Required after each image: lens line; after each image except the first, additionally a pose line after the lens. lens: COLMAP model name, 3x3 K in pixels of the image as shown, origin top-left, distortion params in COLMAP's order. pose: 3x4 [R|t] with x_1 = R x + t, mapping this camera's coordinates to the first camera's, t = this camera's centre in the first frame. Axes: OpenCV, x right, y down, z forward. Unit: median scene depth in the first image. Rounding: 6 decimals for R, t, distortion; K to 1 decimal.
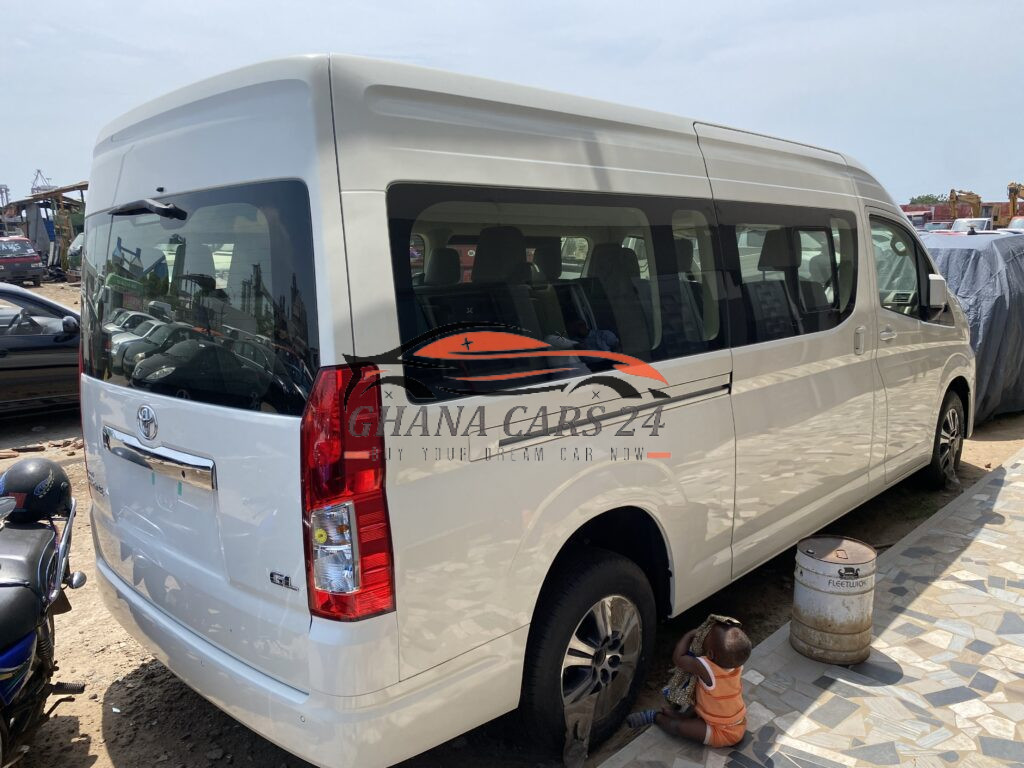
lens RADIAL K [[787.8, 0, 510.2], [0, 787.8, 384.5], [0, 0, 1]] dist [-0.005699, 0.006327]
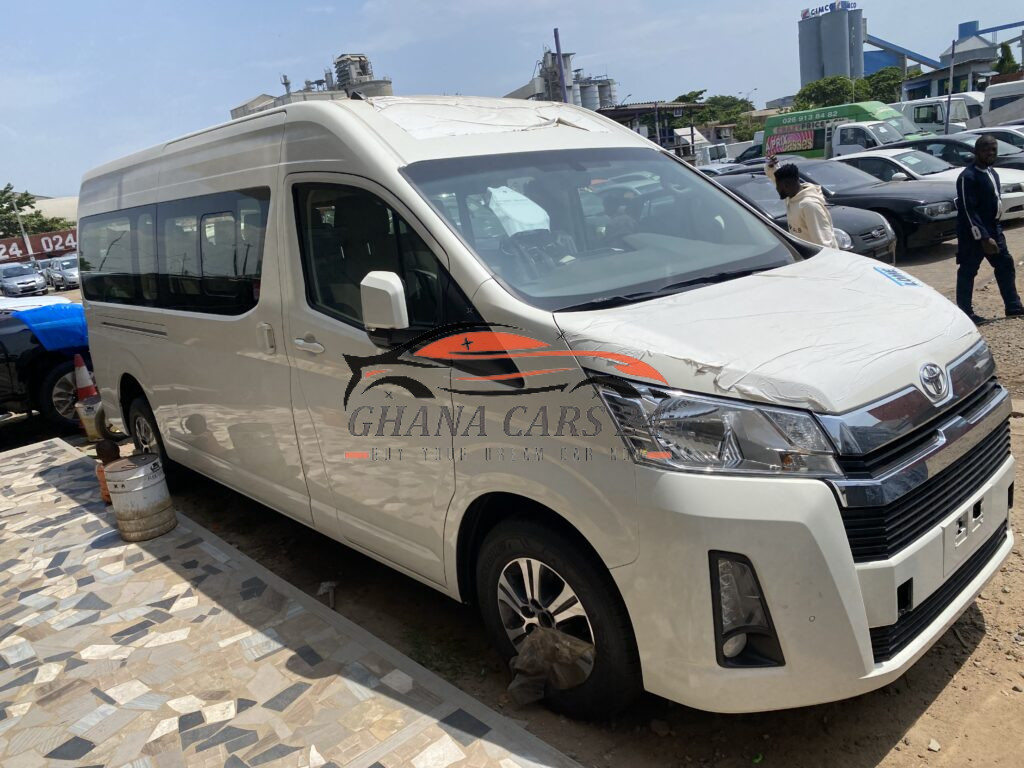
lens RADIAL K [[787.8, 0, 510.1], [0, 787.8, 383.9], [0, 0, 1]] dist [-0.005699, 0.006327]
pose [[-0.050747, 0.241831, -0.968991, 1.610986], [-0.073772, 0.966682, 0.245118, -0.300798], [0.995983, 0.083923, -0.031216, 1.604016]]
